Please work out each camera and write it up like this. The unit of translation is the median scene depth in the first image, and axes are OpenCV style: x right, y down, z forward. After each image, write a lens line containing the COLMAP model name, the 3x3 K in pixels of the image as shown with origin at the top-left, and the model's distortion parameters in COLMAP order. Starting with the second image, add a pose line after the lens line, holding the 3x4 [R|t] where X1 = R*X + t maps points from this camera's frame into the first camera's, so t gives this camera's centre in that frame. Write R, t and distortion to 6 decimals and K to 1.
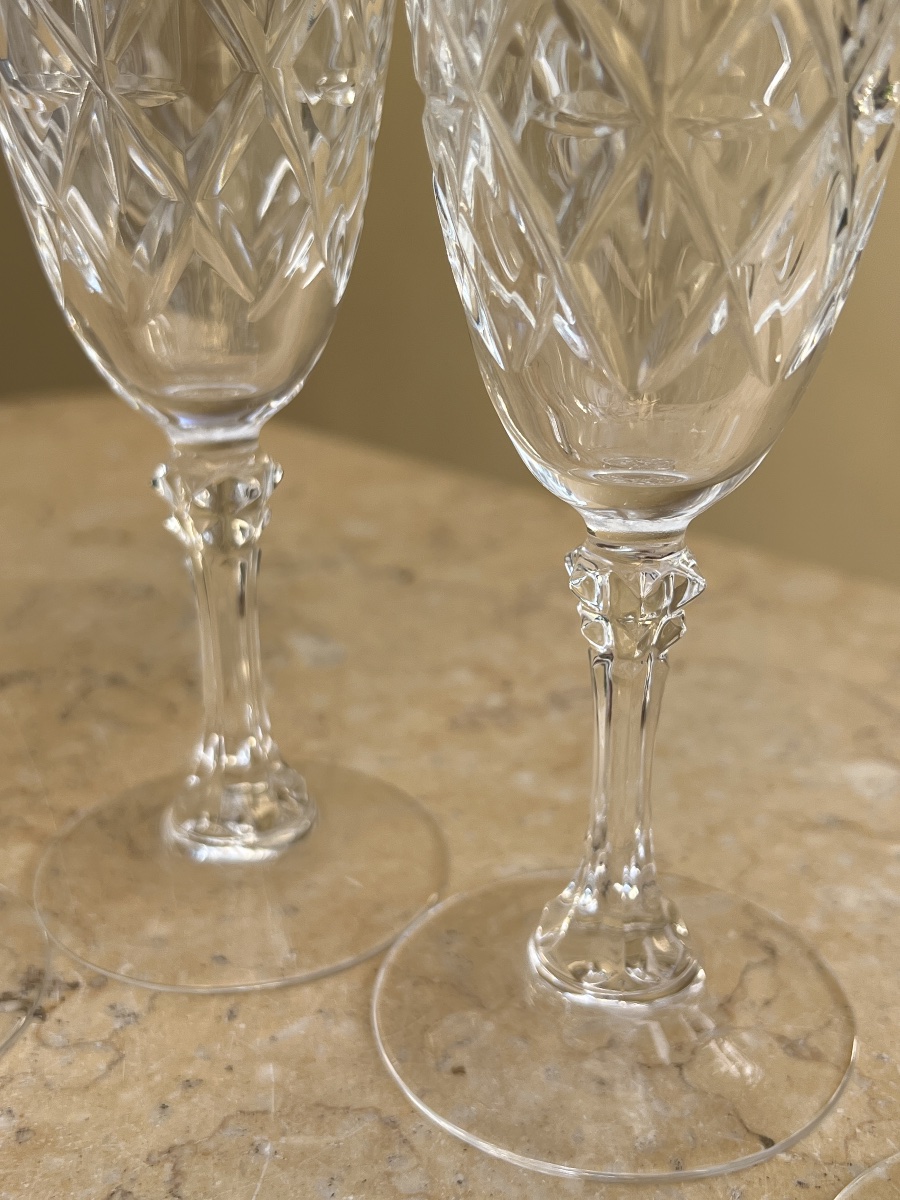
lens RADIAL K [[1397.7, 0, 450.0], [0, 1397.7, 600.0], [0, 0, 1]] dist [0.101552, -0.410427]
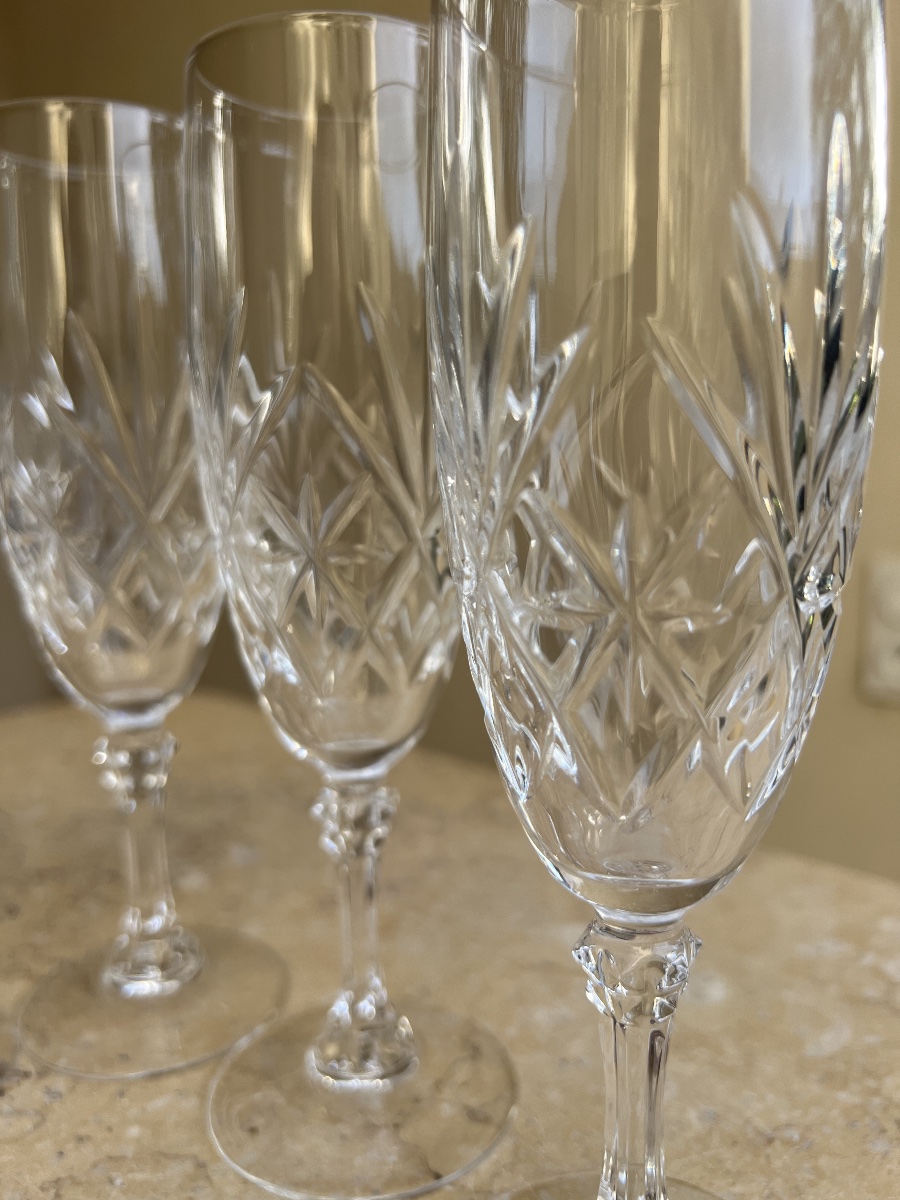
lens RADIAL K [[921.9, 0, 450.0], [0, 921.9, 600.0], [0, 0, 1]] dist [-0.005236, -0.053082]
pose [[0.999928, -0.010946, 0.004824, 0.204493], [0.011767, 0.972635, -0.232042, 0.000373], [-0.002152, 0.232082, 0.972694, -0.108363]]
